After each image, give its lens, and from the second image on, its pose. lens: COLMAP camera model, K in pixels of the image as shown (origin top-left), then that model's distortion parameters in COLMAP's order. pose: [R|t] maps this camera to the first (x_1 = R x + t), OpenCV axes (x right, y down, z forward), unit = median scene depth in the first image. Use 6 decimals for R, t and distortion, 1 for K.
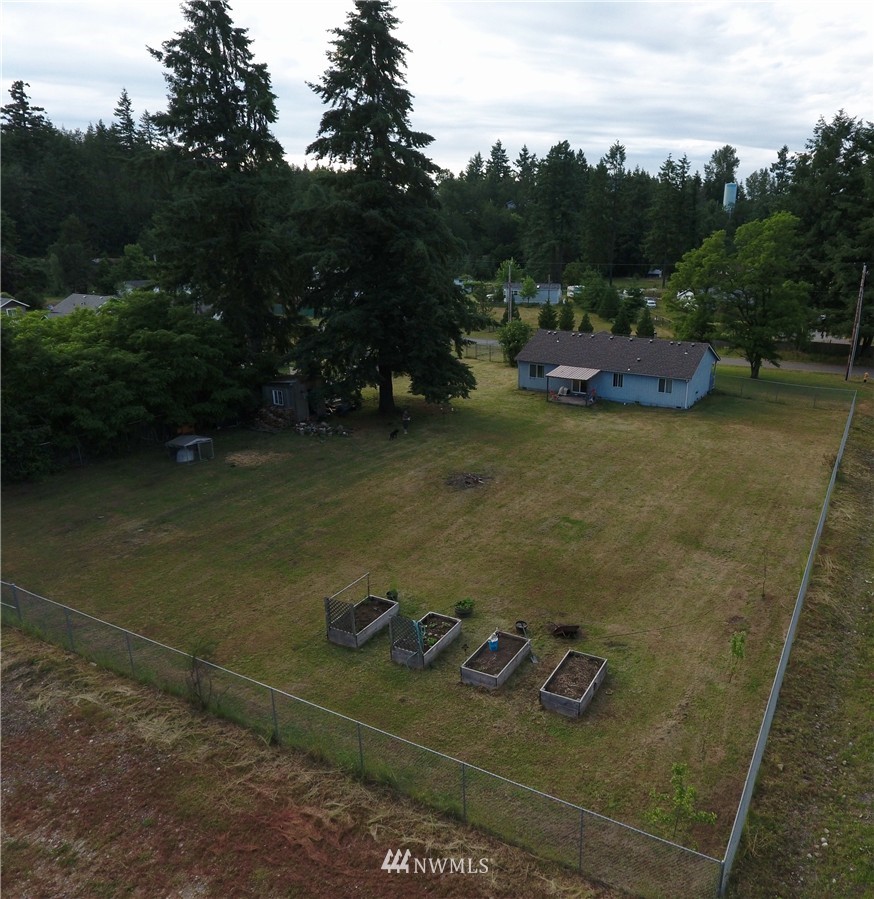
lens RADIAL K [[1012.2, 0, 438.1], [0, 1012.2, 451.5], [0, 0, 1]] dist [-0.004232, 0.000000]
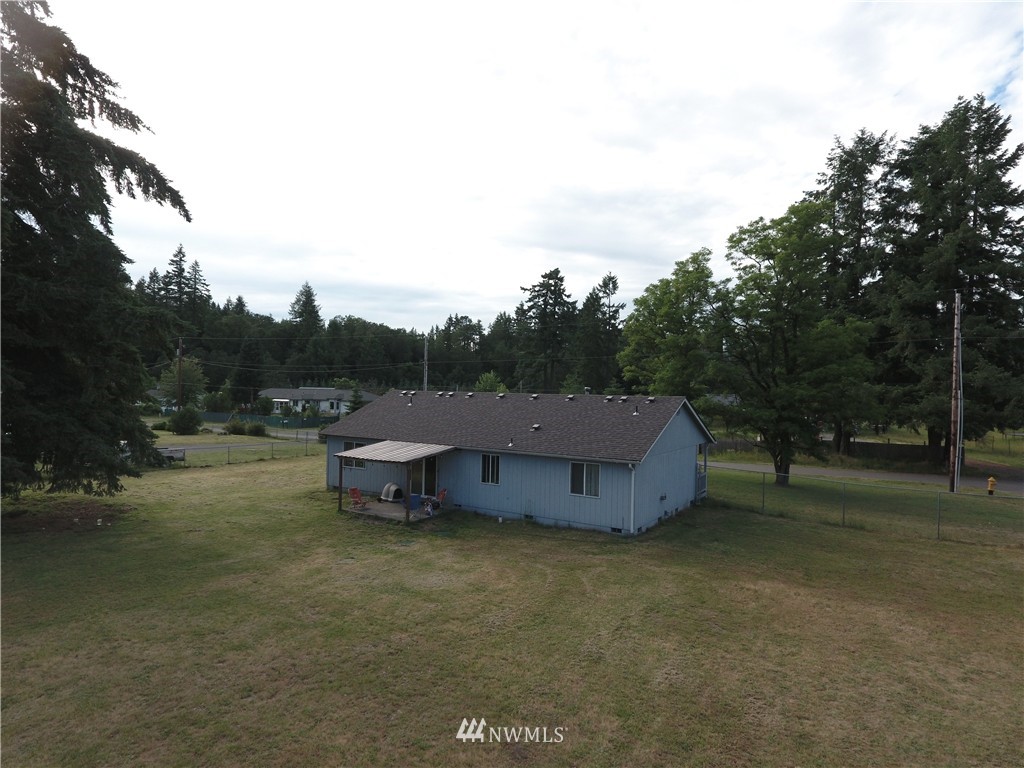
lens RADIAL K [[604.9, 0, 504.8], [0, 604.9, 384.3], [0, 0, 1]] dist [-0.000216, -0.001790]
pose [[0.995900, 0.001822, -0.090443, 0.211646], [-0.027905, 0.957225, -0.287995, -0.027362], [0.086049, 0.289338, 0.953351, 0.727581]]
